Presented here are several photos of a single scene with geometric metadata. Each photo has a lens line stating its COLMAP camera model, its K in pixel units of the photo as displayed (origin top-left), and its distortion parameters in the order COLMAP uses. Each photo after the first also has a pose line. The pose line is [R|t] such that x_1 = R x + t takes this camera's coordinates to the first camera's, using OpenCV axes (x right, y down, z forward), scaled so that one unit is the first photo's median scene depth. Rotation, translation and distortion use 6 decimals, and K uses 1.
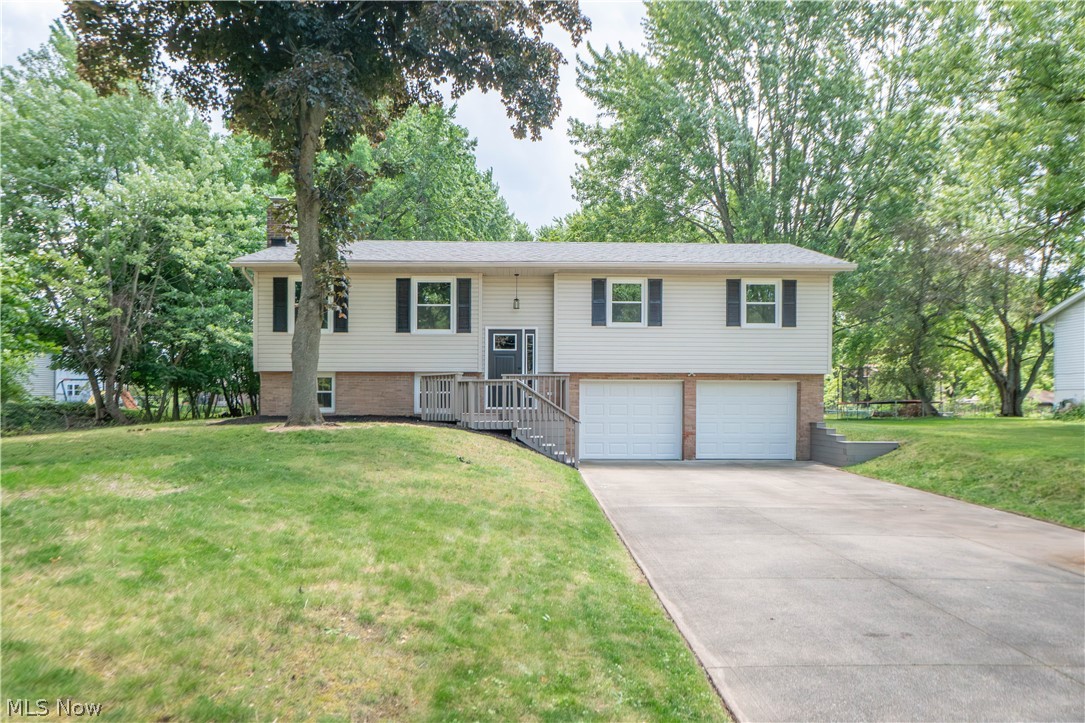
lens RADIAL K [[742.2, 0, 544.0], [0, 742.2, 370.0], [0, 0, 1]] dist [0.029453, -0.000941]
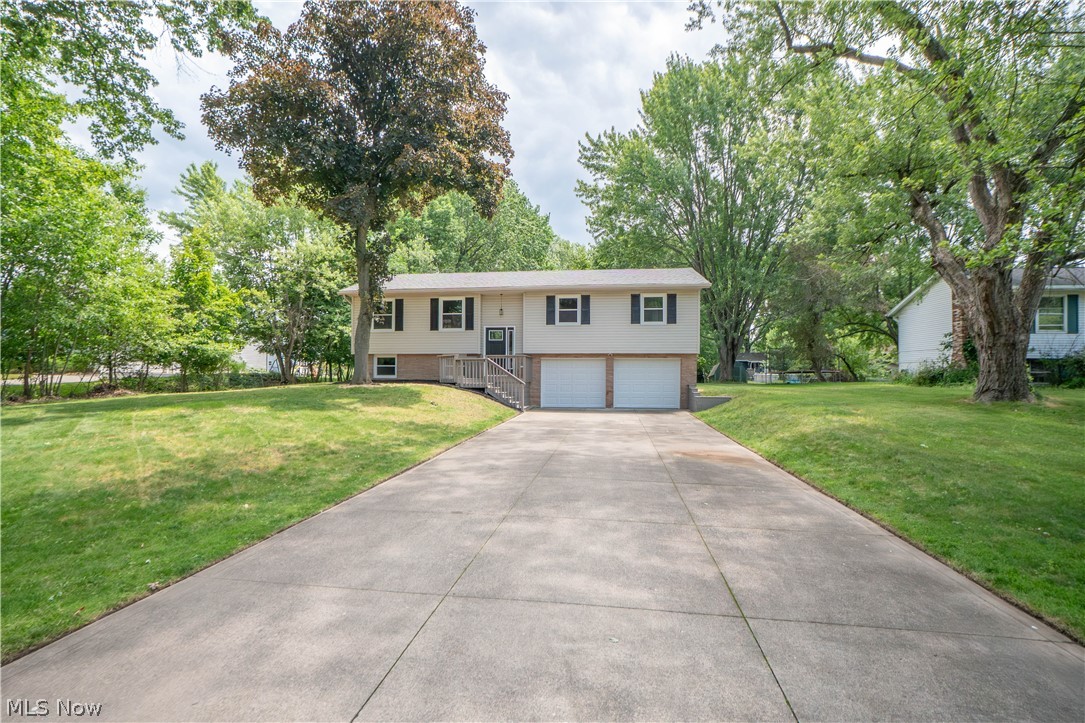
lens RADIAL K [[548.7, 0, 542.1], [0, 548.7, 359.0], [0, 0, 1]] dist [-0.030098, 0.002563]
pose [[0.987968, -0.004517, -0.154592, 0.238147], [0.007892, 0.999744, 0.021225, -0.010047], [0.154457, -0.022190, 0.987750, -0.189515]]
